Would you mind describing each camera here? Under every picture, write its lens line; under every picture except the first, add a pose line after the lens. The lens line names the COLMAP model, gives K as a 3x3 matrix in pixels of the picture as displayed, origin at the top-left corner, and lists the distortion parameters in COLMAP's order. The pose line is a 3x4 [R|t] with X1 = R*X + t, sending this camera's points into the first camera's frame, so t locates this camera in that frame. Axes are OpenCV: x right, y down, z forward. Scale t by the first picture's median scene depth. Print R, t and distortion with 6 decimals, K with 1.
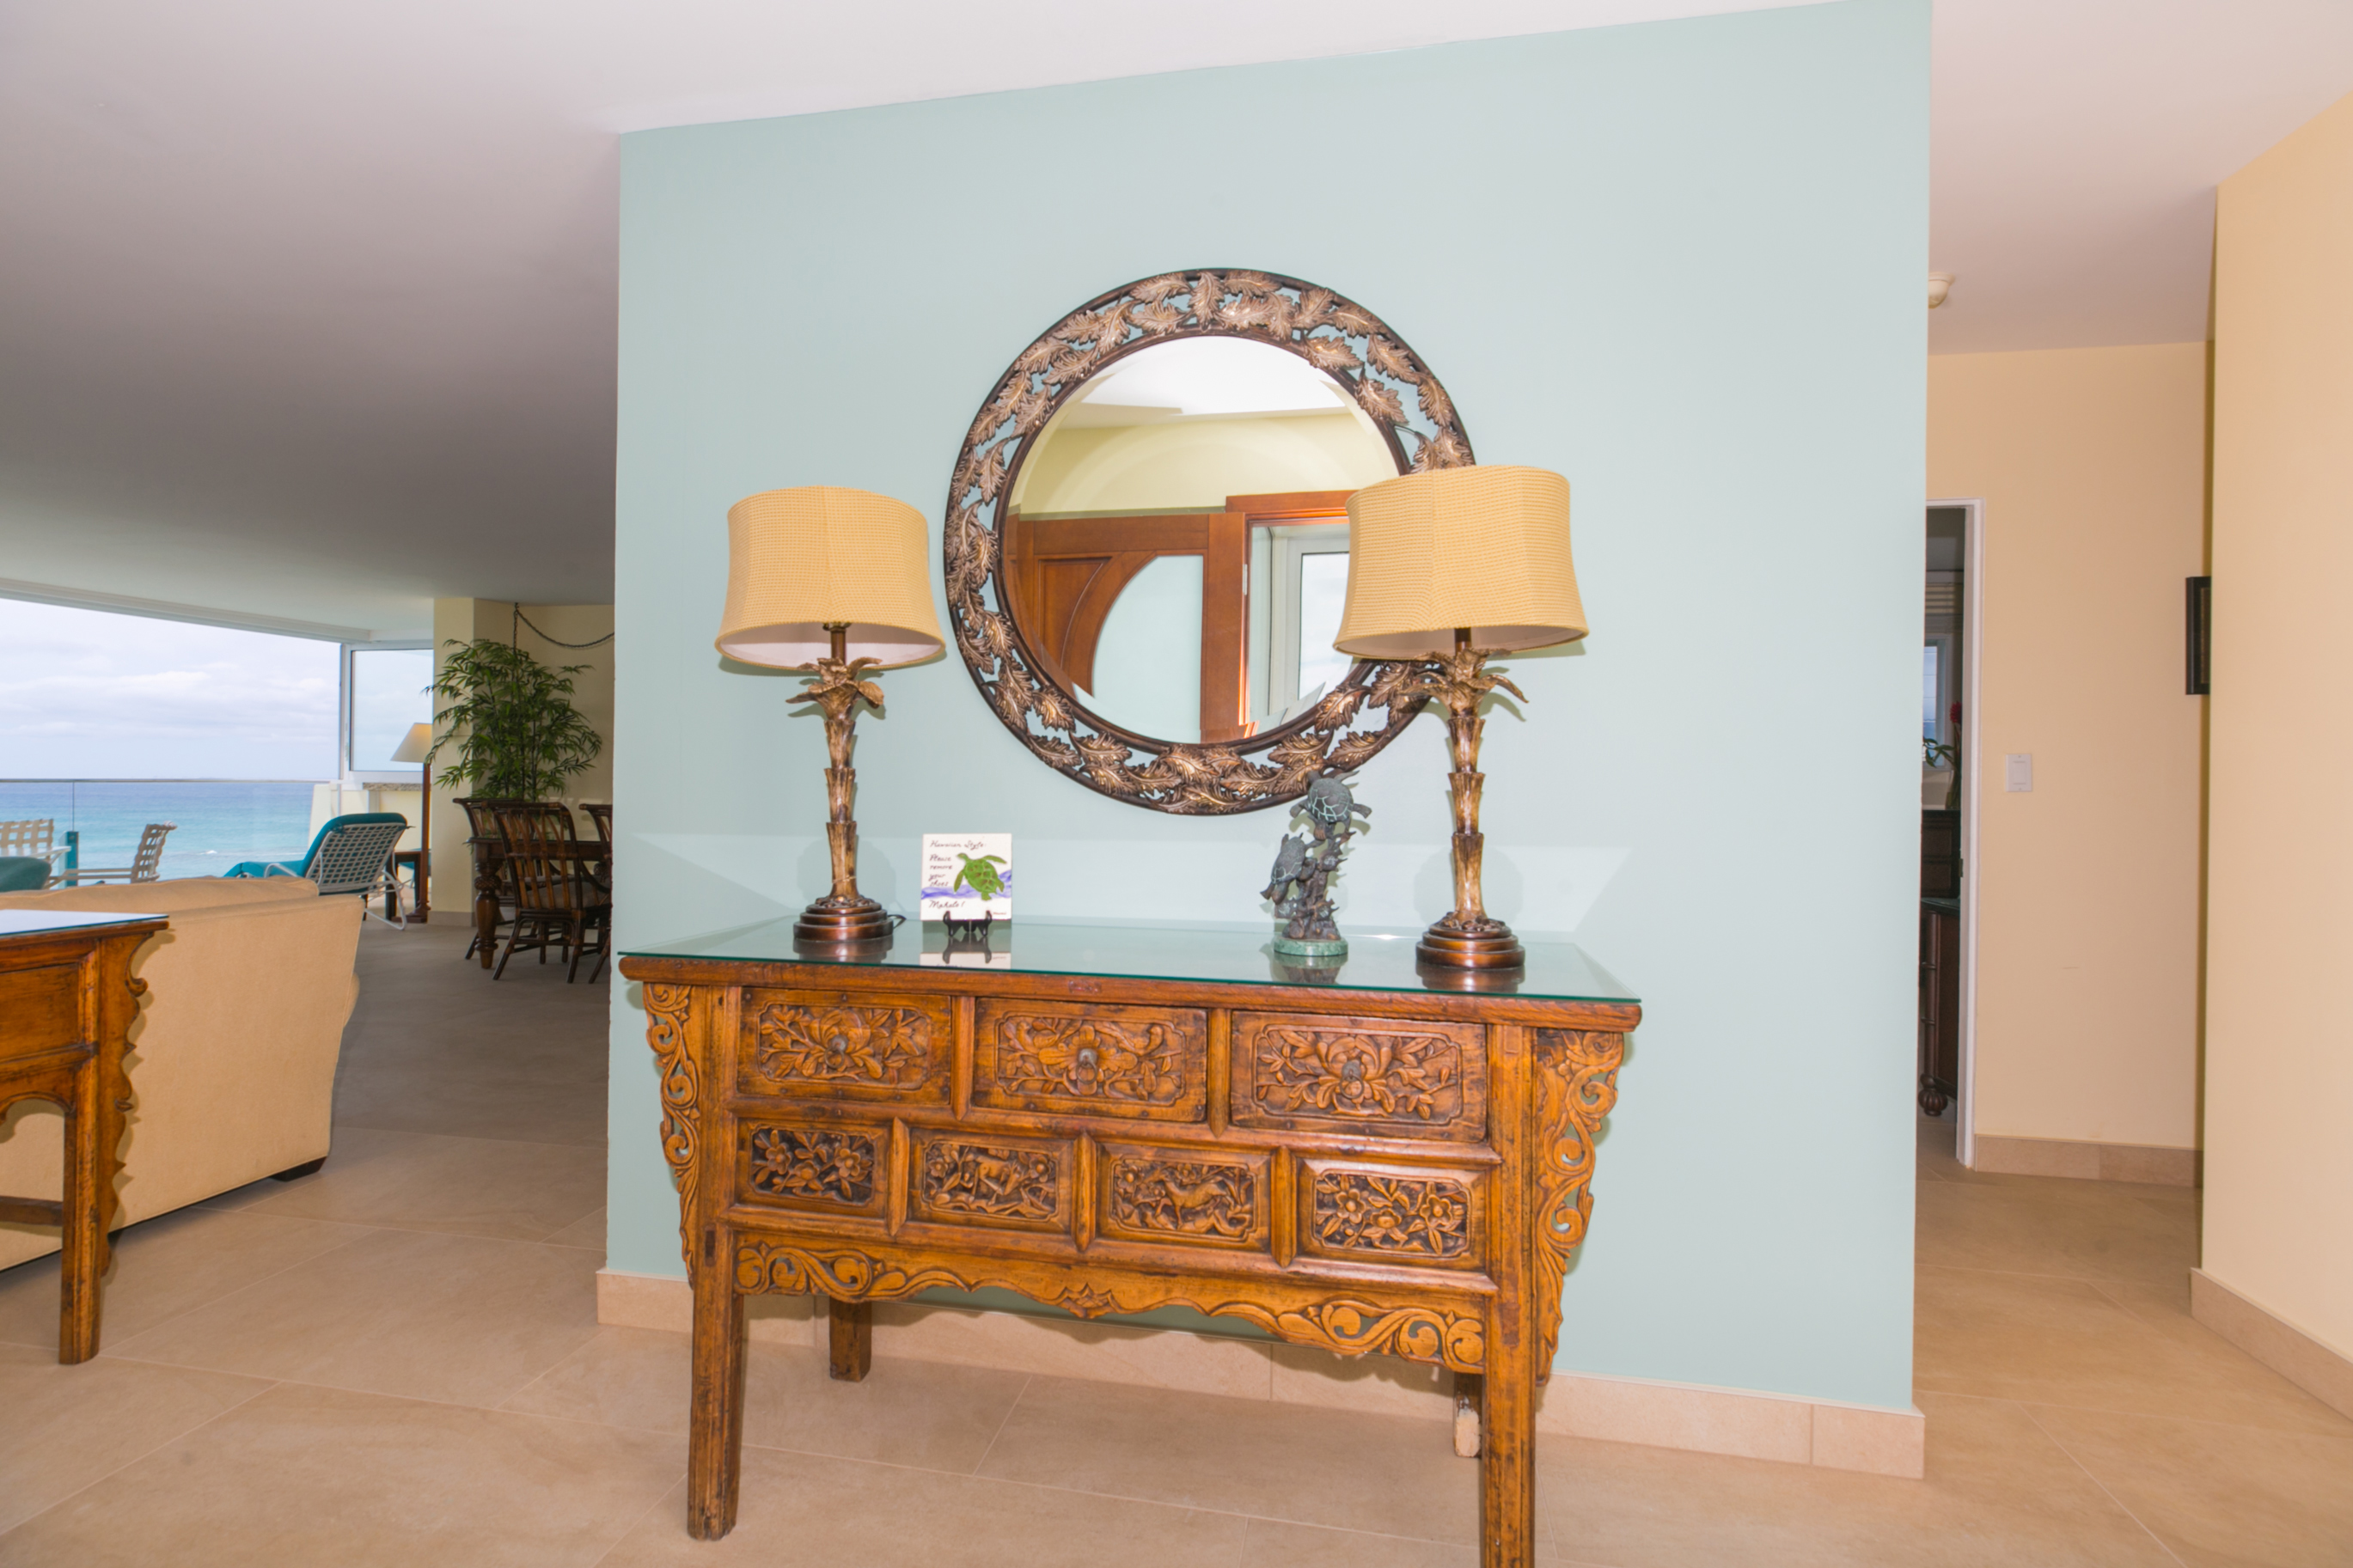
lens RADIAL K [[1059.0, 0, 1180.5], [0, 1059.0, 775.7], [0, 0, 1]] dist [0.014809, -0.009192]
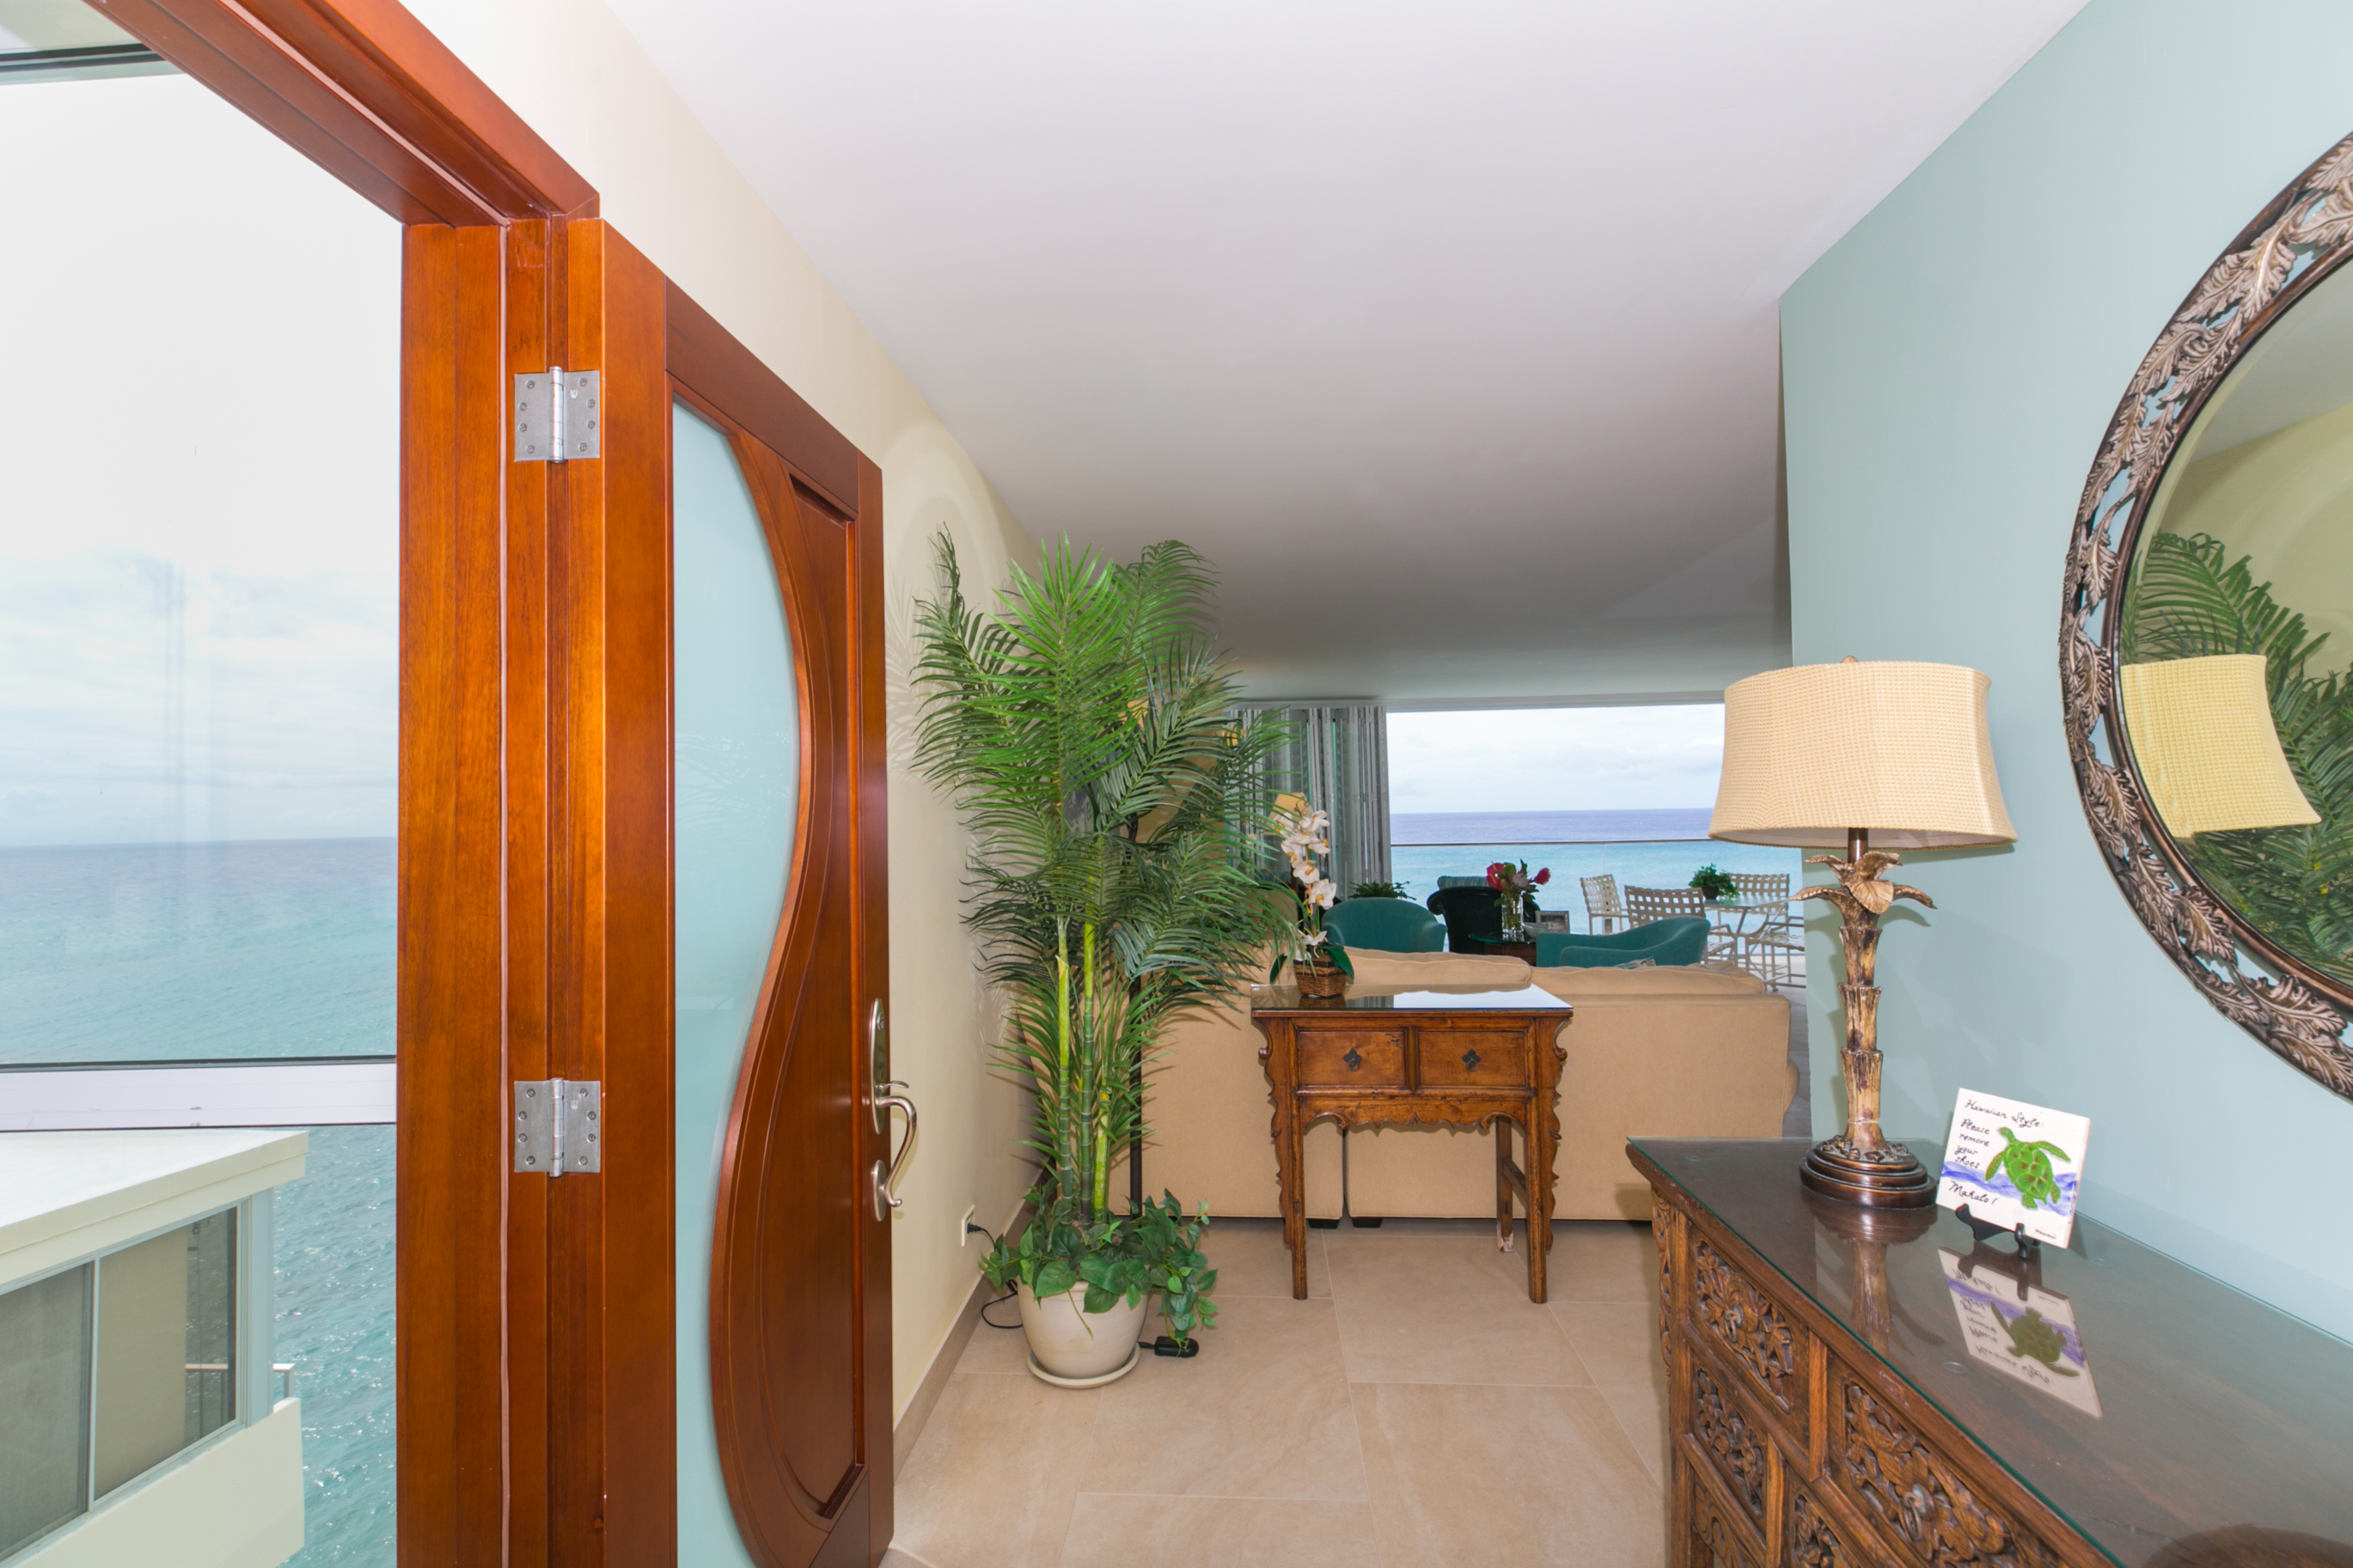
lens RADIAL K [[1059.0, 0, 1180.5], [0, 1059.0, 775.7], [0, 0, 1]] dist [0.014809, -0.009192]
pose [[0.128956, -0.044902, -0.990633, 0.417004], [0.027194, 0.998759, -0.041730, -0.140198], [0.991277, -0.021558, 0.130017, 0.337909]]
